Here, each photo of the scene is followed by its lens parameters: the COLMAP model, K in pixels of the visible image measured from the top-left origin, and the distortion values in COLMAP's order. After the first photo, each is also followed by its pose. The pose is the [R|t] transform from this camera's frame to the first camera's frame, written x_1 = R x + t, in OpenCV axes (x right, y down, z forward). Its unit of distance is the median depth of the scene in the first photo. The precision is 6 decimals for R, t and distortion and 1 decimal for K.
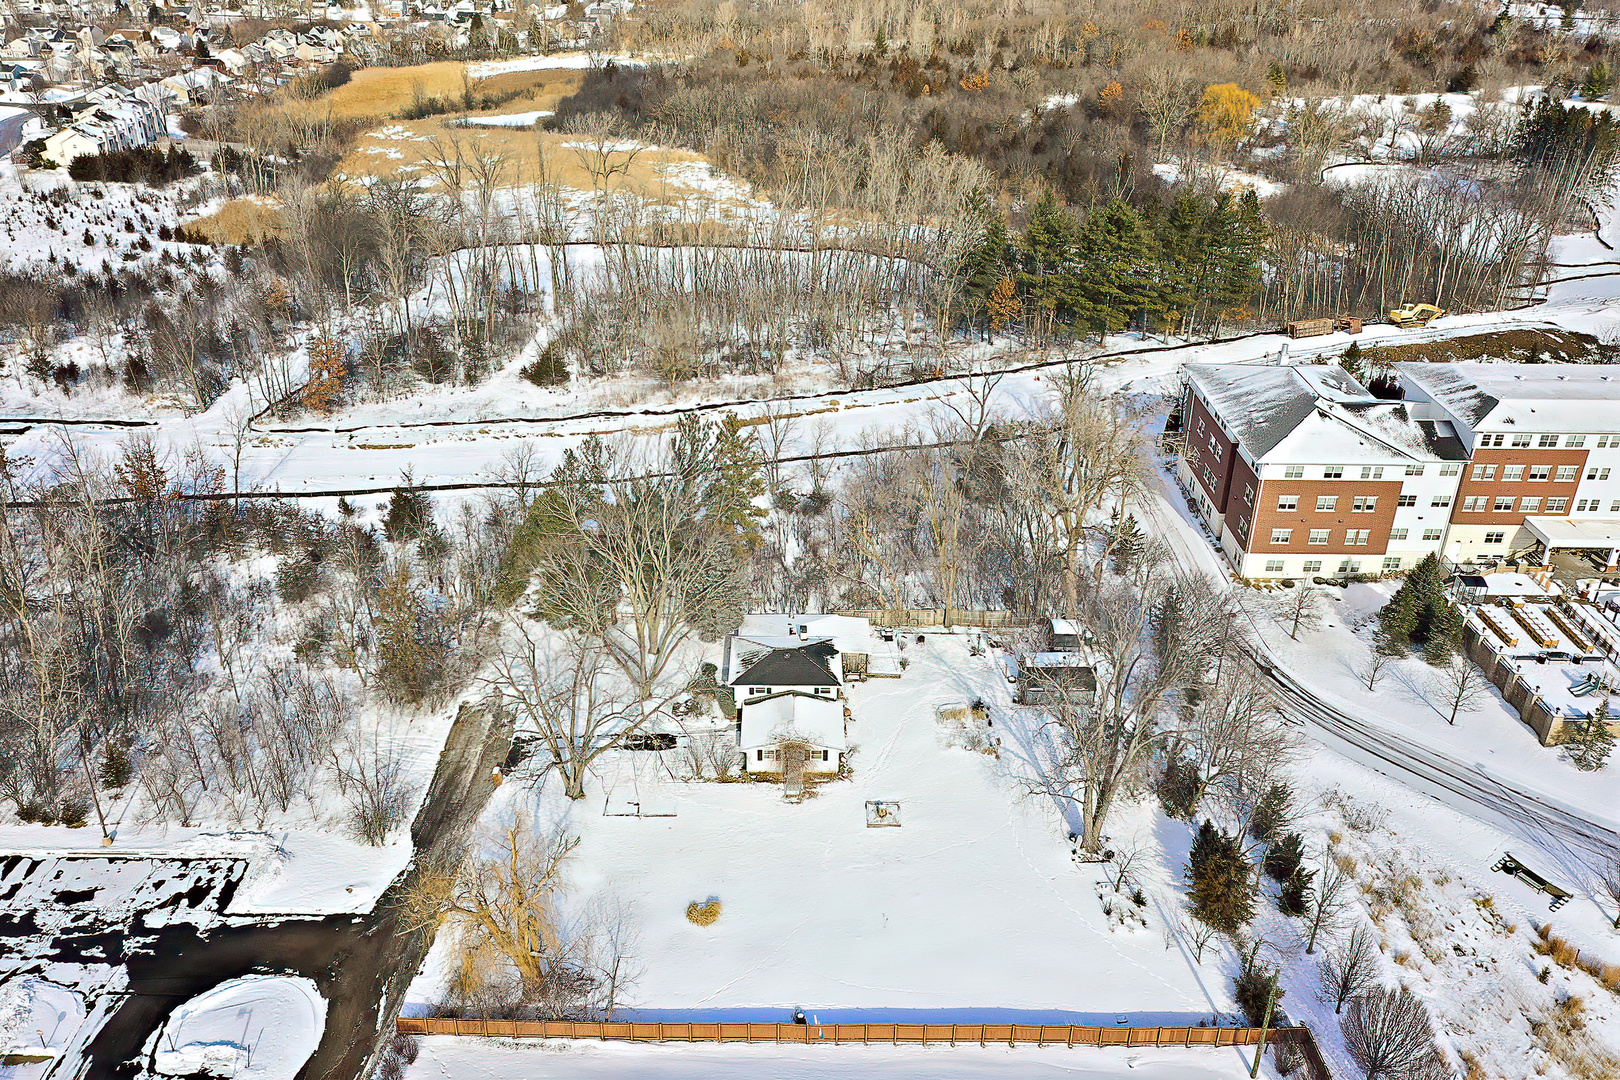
lens RADIAL K [[1285.2, 0, 810.0], [0, 1285.2, 540.0], [0, 0, 1]] dist [0.014257, -0.000755]
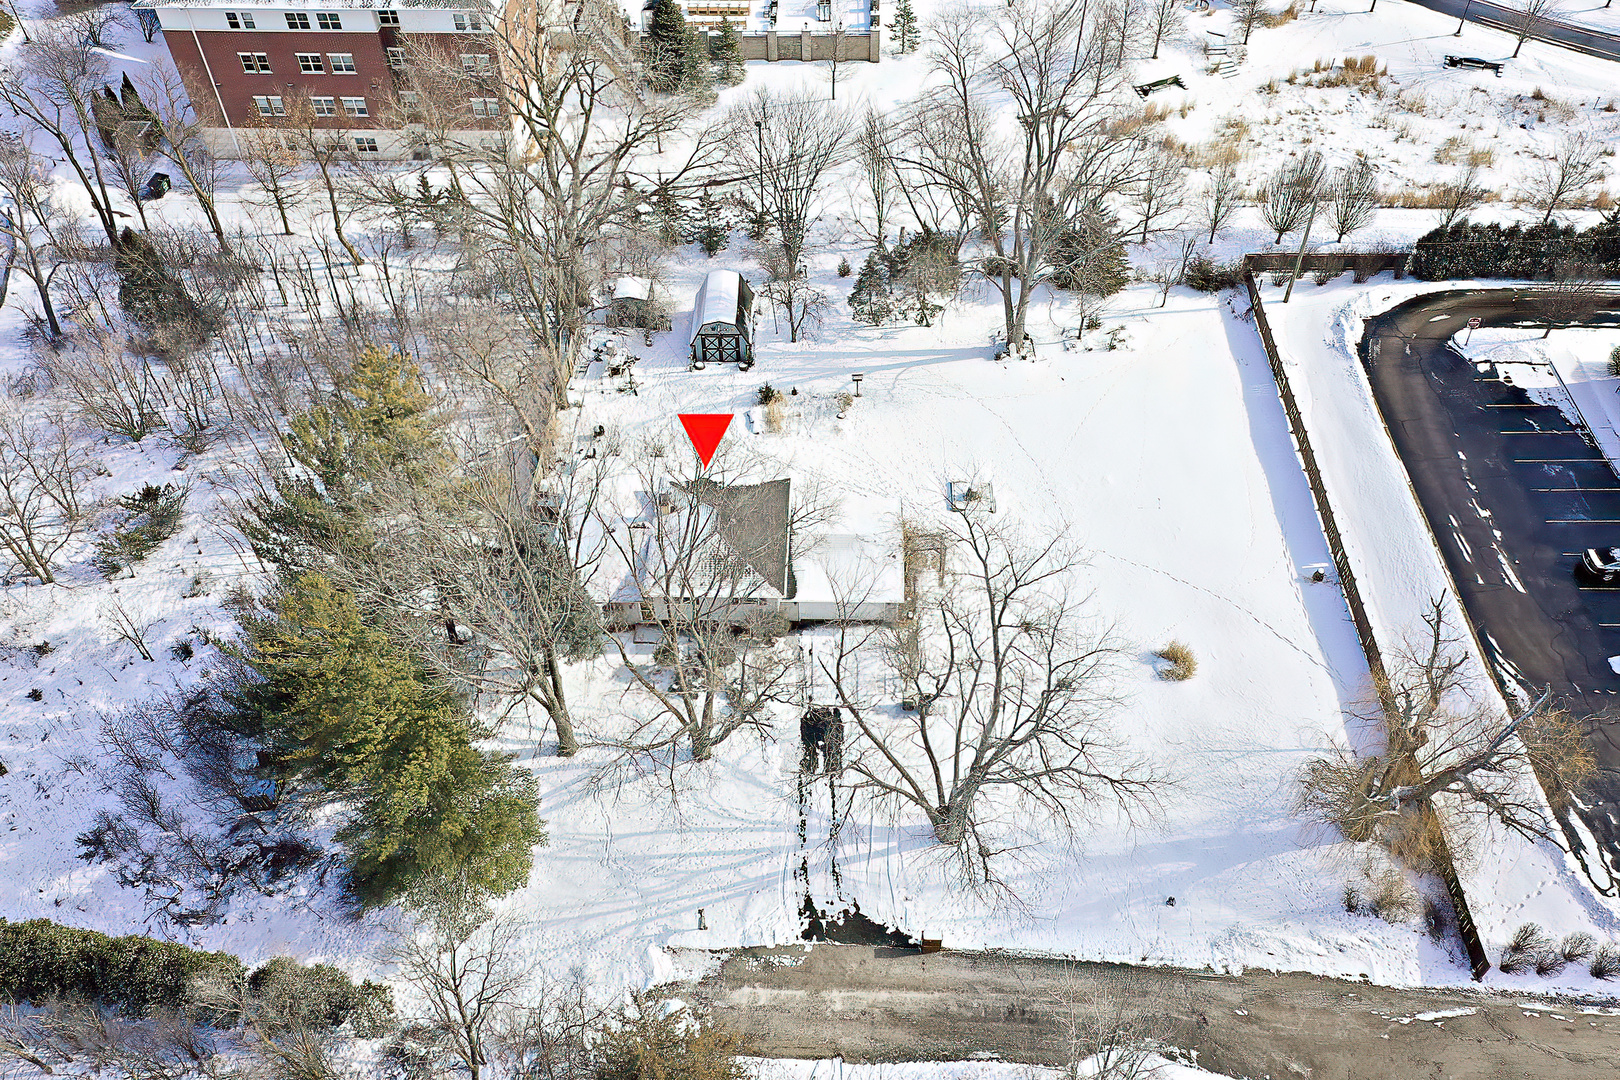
lens RADIAL K [[1282.2, 0, 810.0], [0, 1282.2, 540.0], [0, 0, 1]] dist [0.008651, 0.000028]
pose [[0.038770, -0.731587, 0.680645, -0.582879], [0.471975, 0.613793, 0.632848, -0.373953], [-0.880759, 0.296712, 0.369088, 0.886029]]
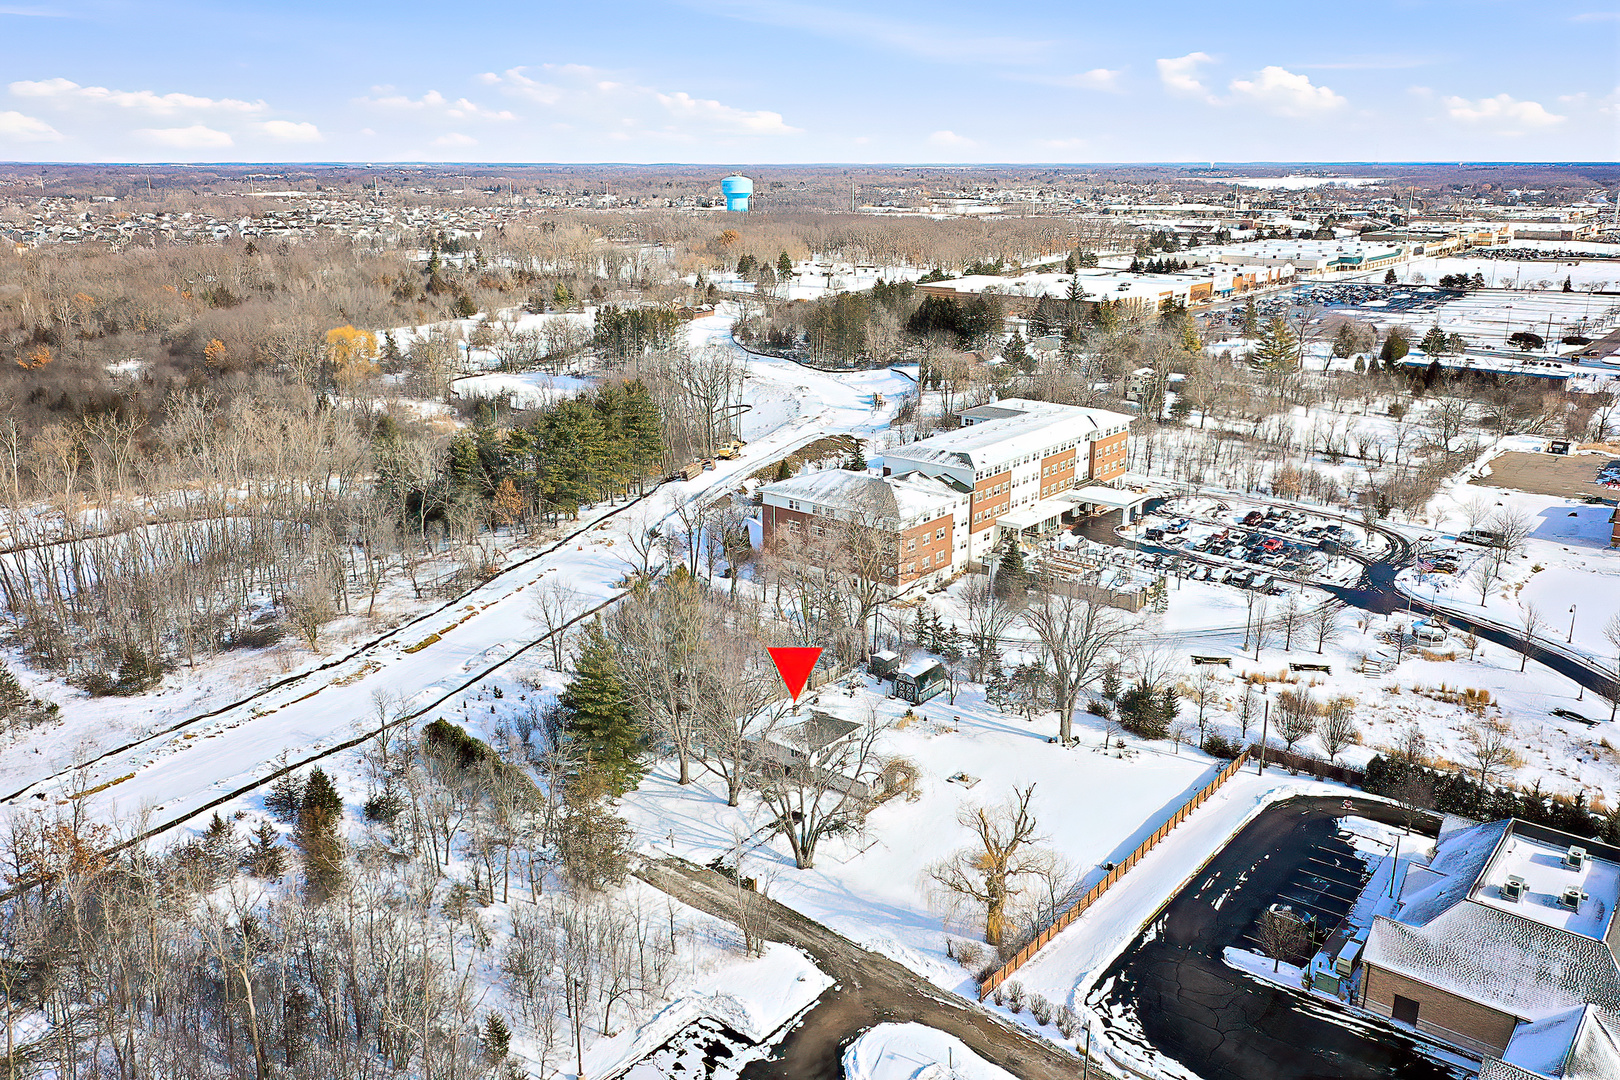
lens RADIAL K [[1285.2, 0, 810.0], [0, 1285.2, 540.0], [0, 0, 1]] dist [0.014257, -0.000755]
pose [[0.633798, -0.233609, 0.737379, -1.127572], [0.362851, 0.931698, -0.016709, -0.073632], [-0.683111, 0.278148, 0.675273, 0.113207]]
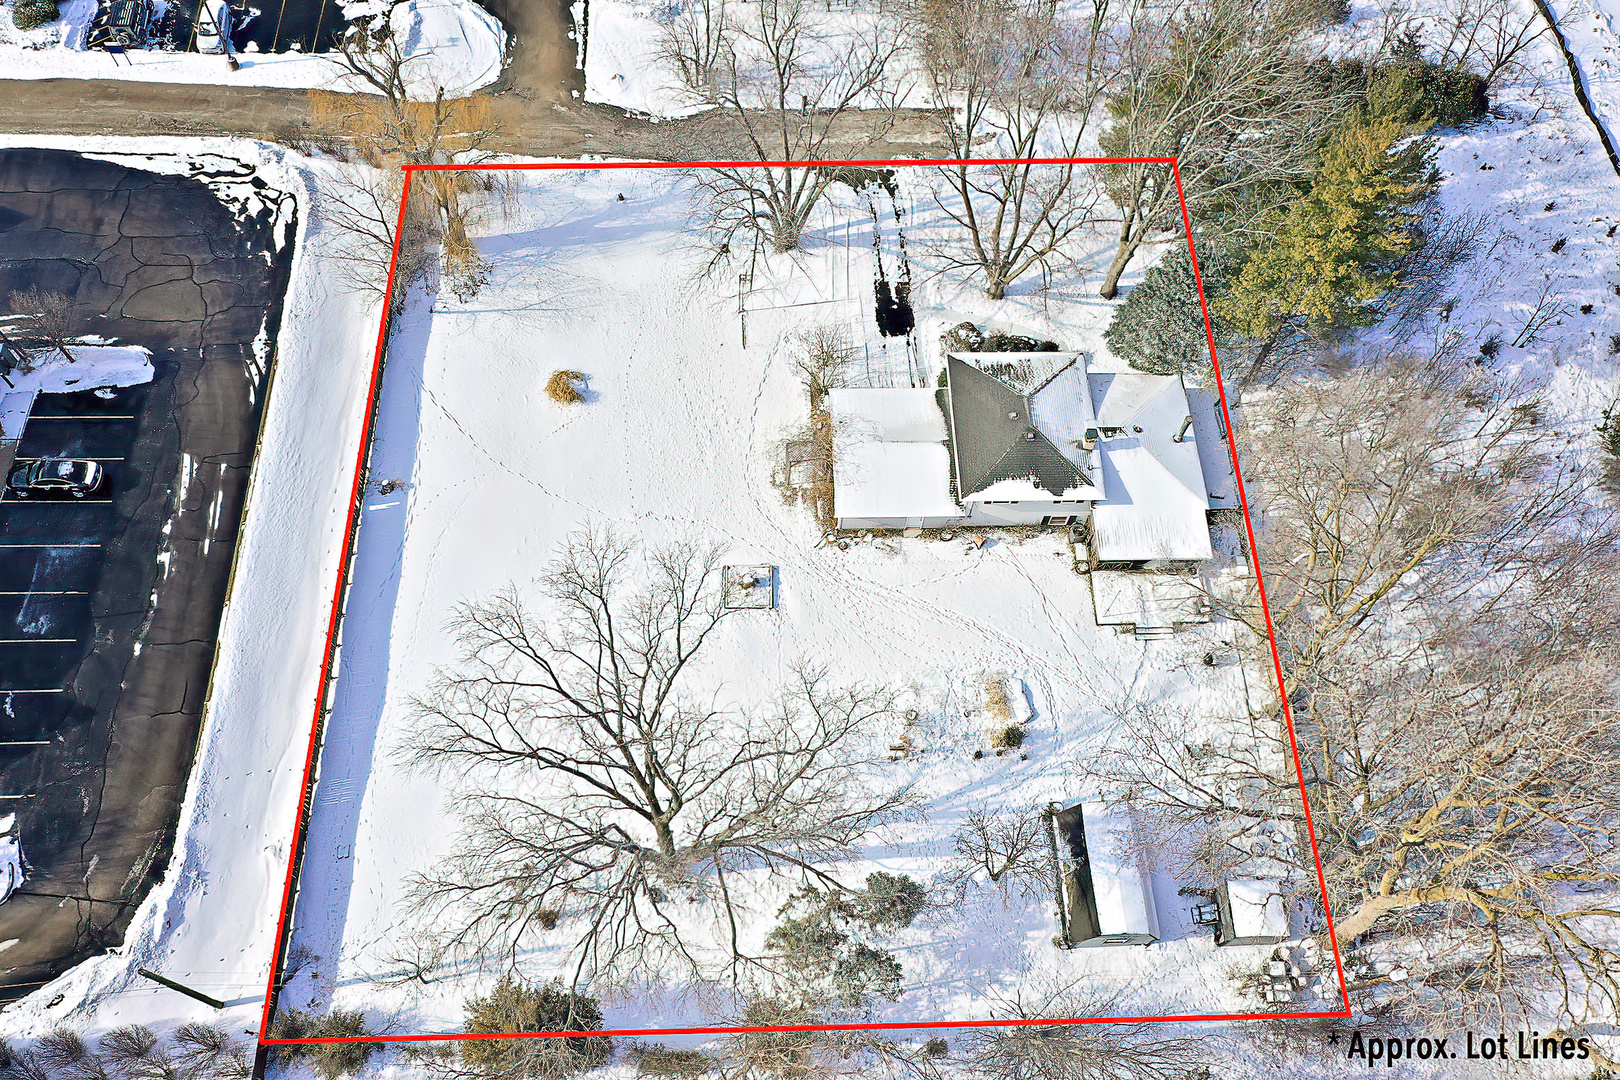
lens RADIAL K [[1285.2, 0, 810.0], [0, 1285.2, 540.0], [0, 0, 1]] dist [0.014257, -0.000755]
pose [[0.022328, 0.878475, -0.477266, 0.412794], [-0.493381, 0.424884, 0.758978, -0.387428], [0.869527, 0.218527, 0.442910, 0.790611]]
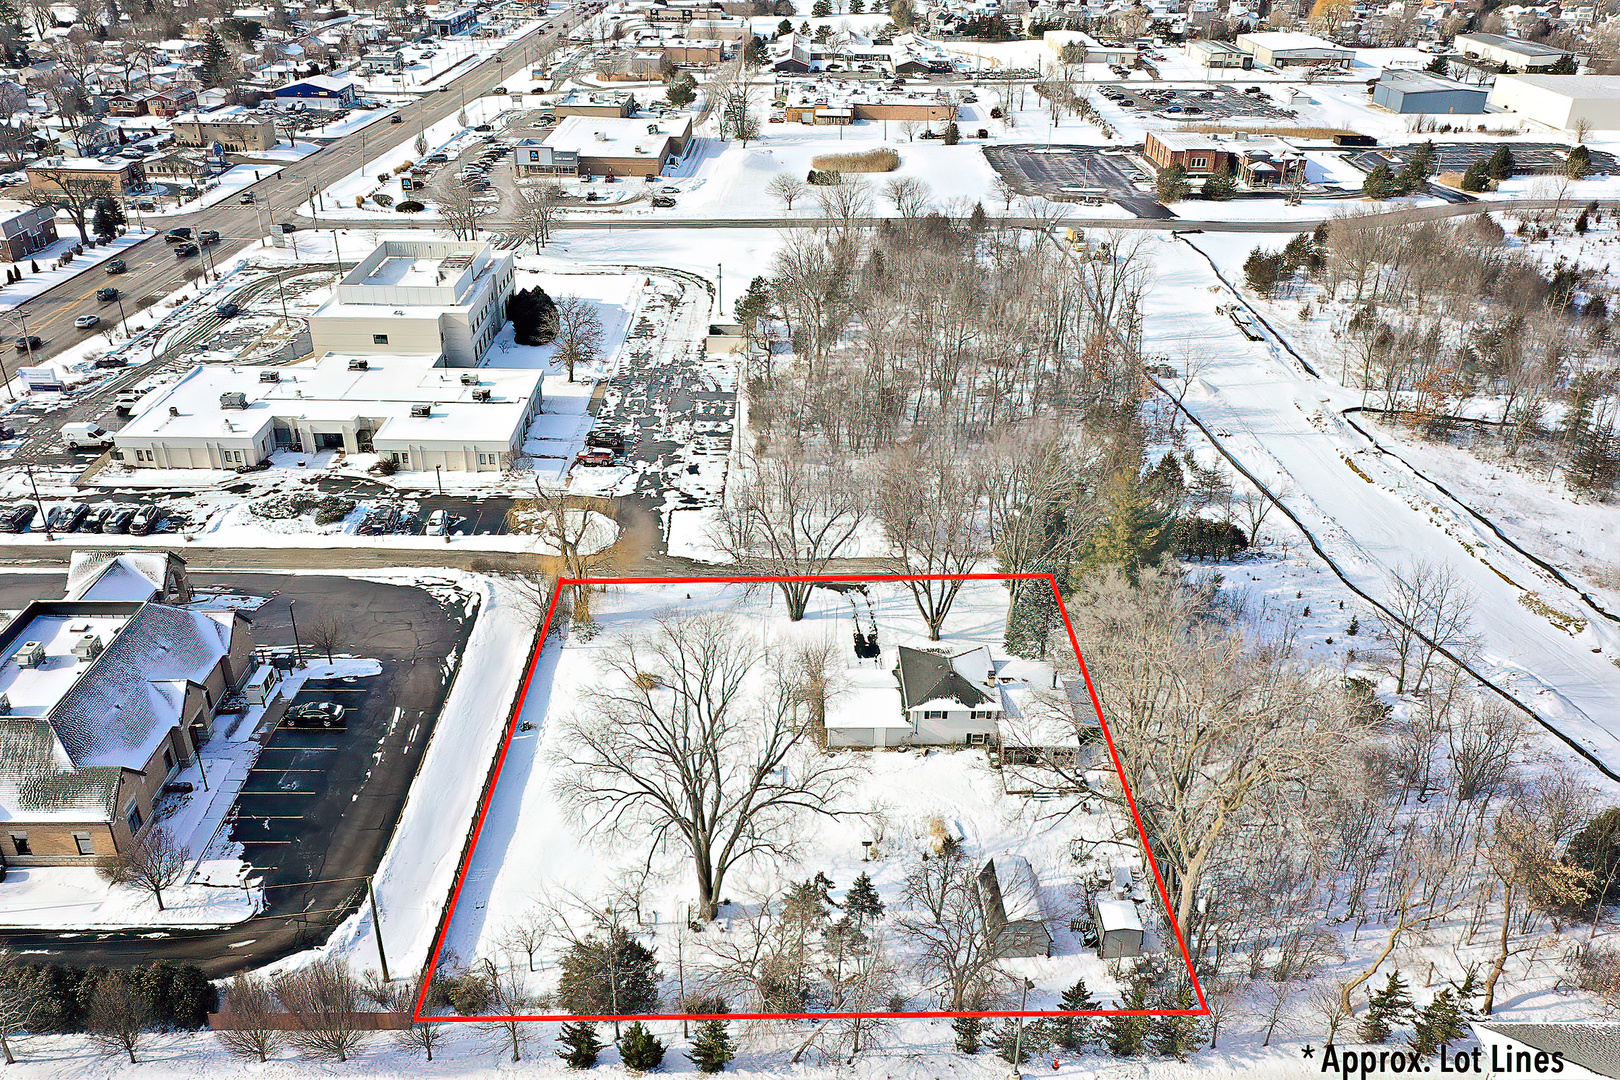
lens RADIAL K [[1282.2, 0, 810.0], [0, 1282.2, 540.0], [0, 0, 1]] dist [0.008651, 0.000028]
pose [[0.012575, 0.460641, -0.887497, 0.980475], [-0.472557, 0.784933, 0.400711, -0.402915], [0.881210, 0.414354, 0.227550, 0.798469]]
